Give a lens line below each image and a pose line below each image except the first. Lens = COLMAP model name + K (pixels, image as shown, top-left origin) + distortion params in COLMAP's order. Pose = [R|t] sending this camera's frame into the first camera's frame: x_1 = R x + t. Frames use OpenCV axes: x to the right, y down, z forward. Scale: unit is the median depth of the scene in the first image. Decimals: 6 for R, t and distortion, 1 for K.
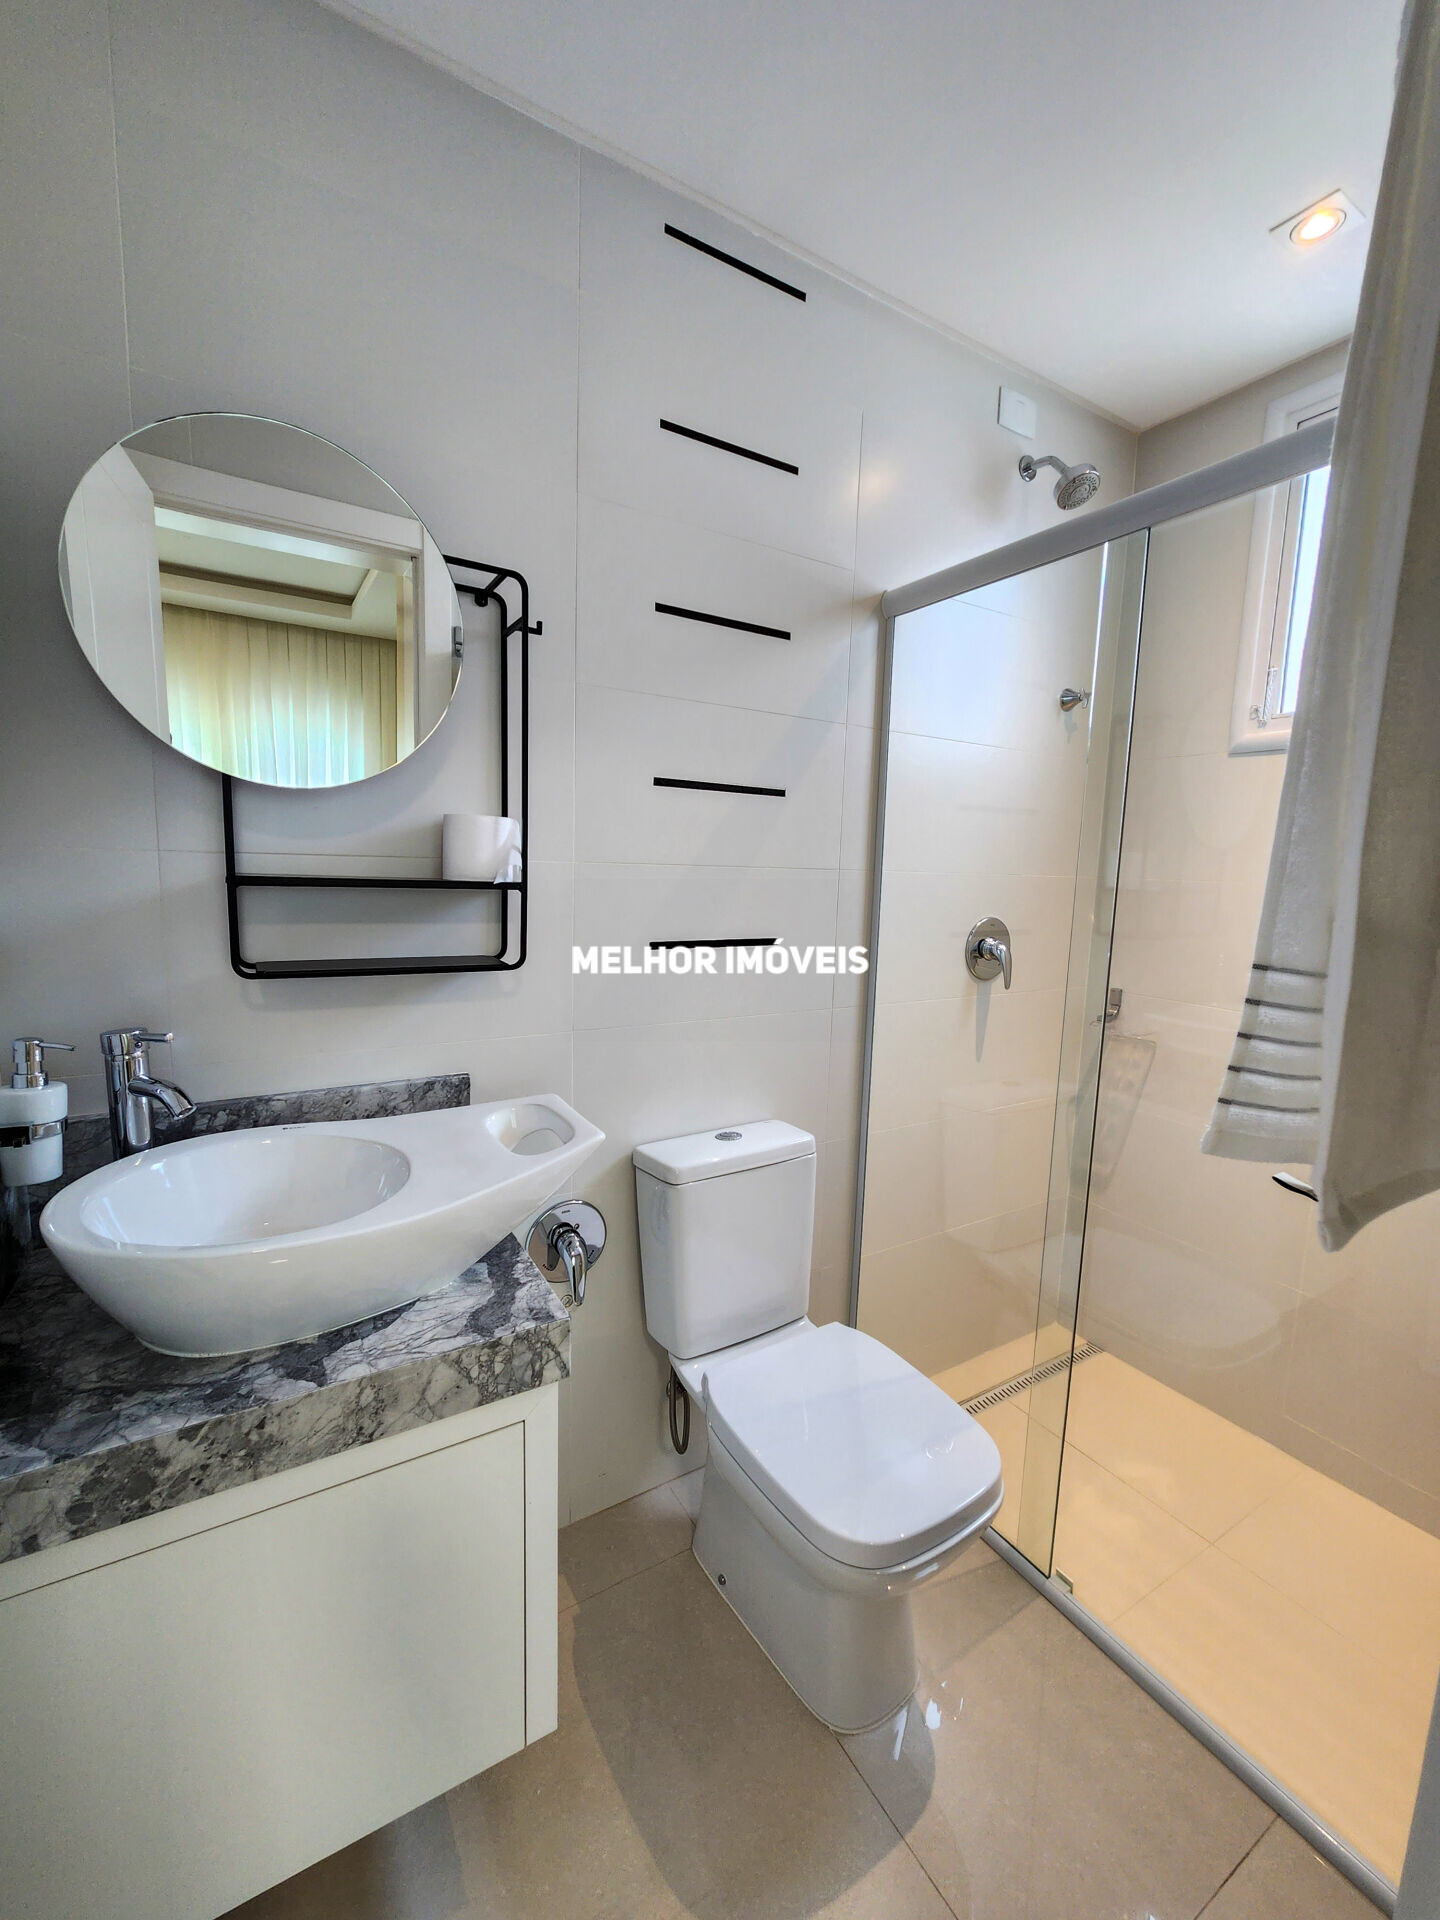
lens RADIAL K [[780.4, 0, 723.6], [0, 780.4, 958.0], [0, 0, 1]] dist [0.001092, 0.000088]
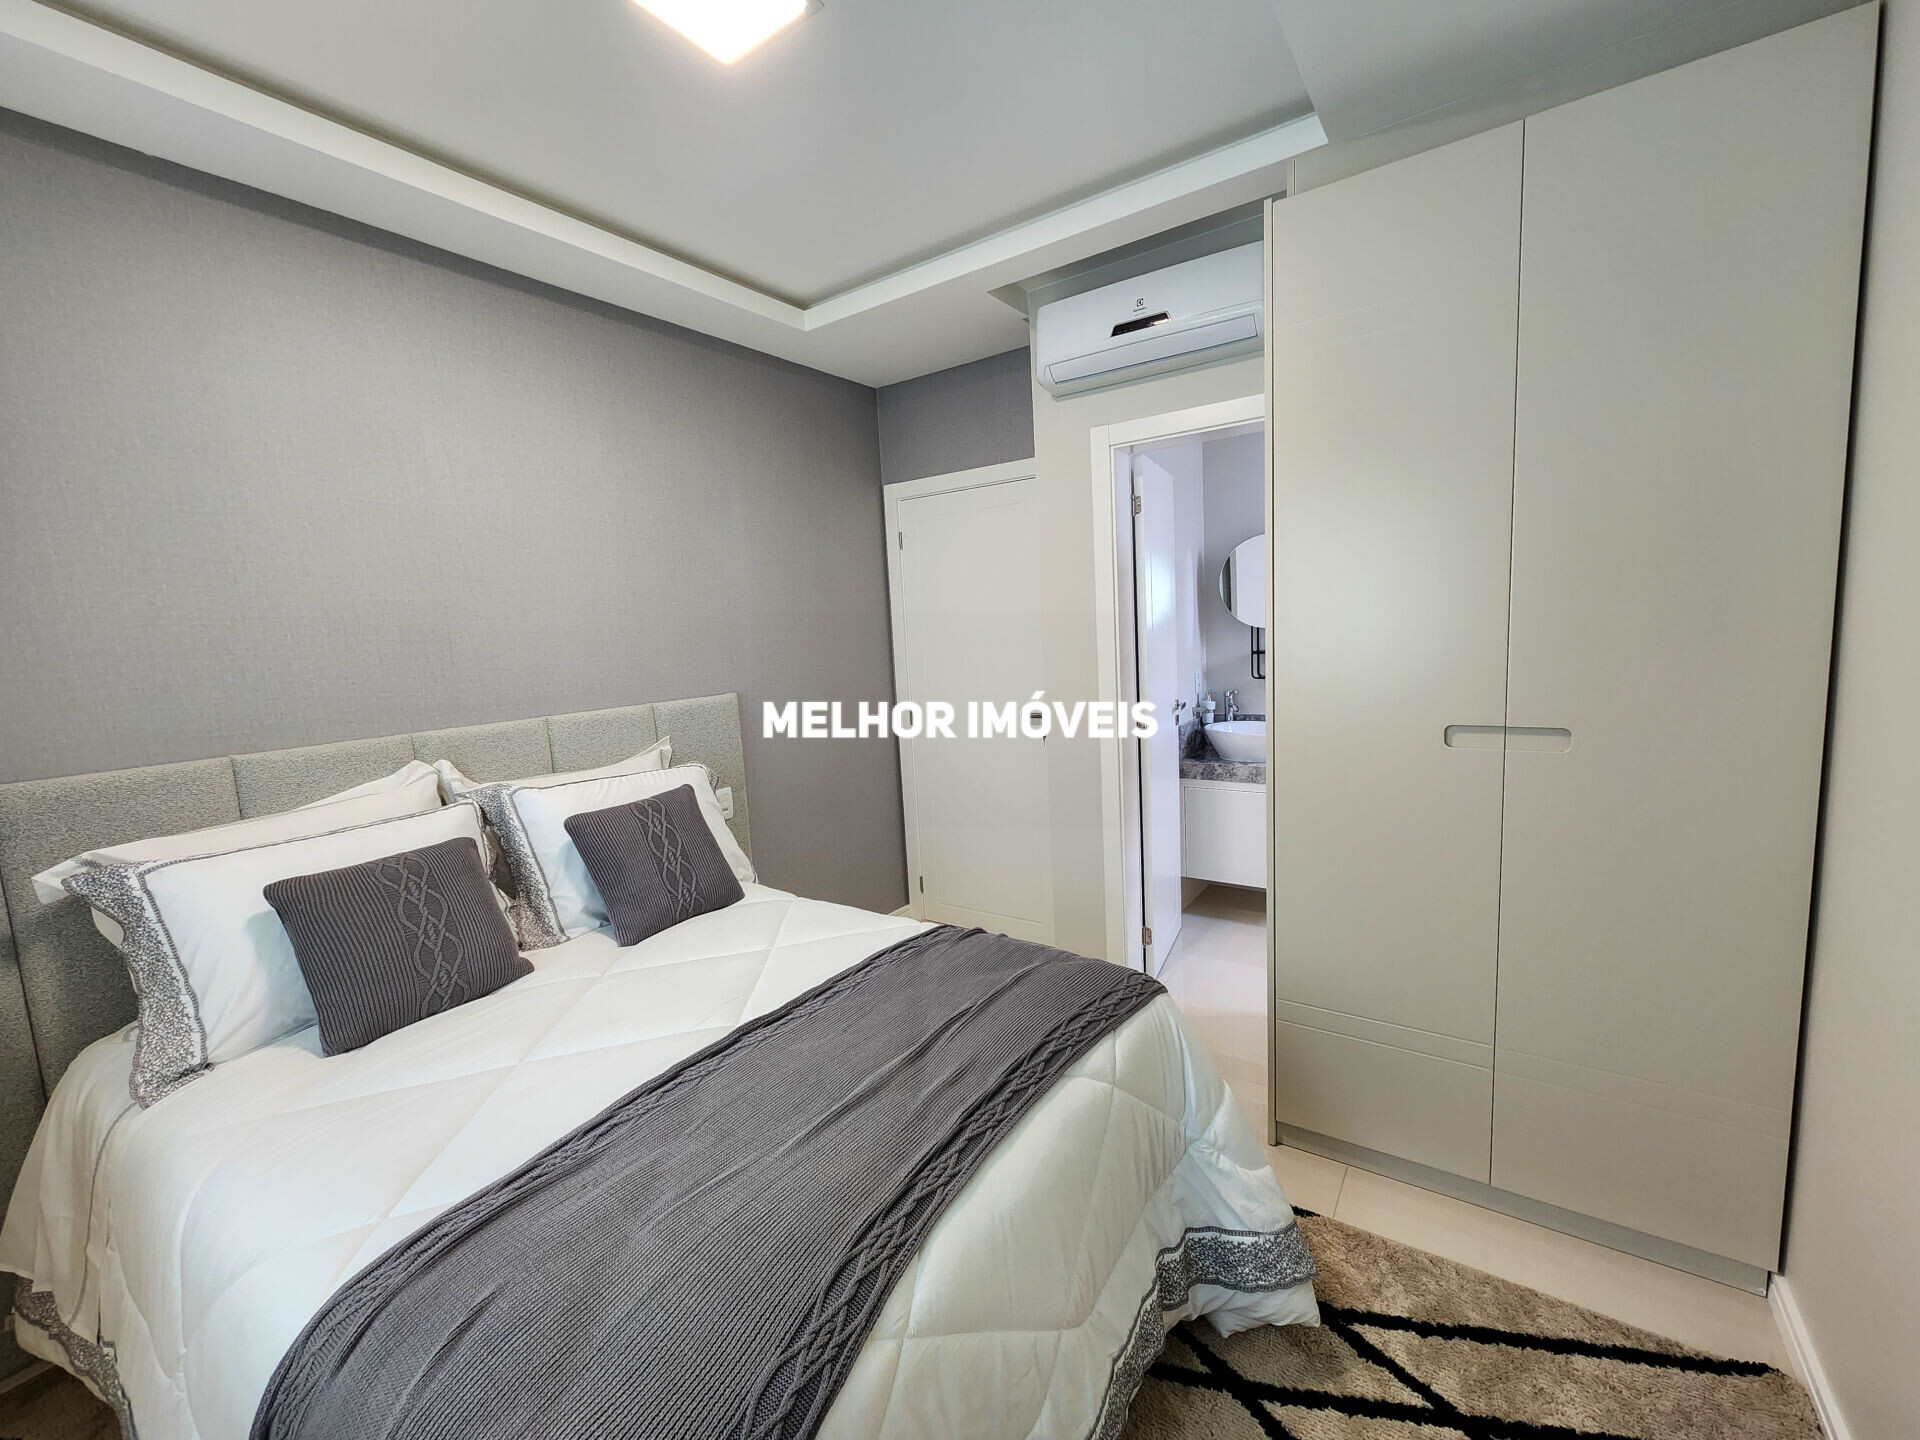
lens RADIAL K [[780.4, 0, 963.4], [0, 780.4, 718.3], [0, 0, 1]] dist [0.001092, 0.000088]
pose [[0.407358, 0.059940, -0.911299, 2.512712], [-0.056406, 0.997590, 0.040402, 0.162014], [0.911525, 0.034944, 0.409757, -2.012219]]
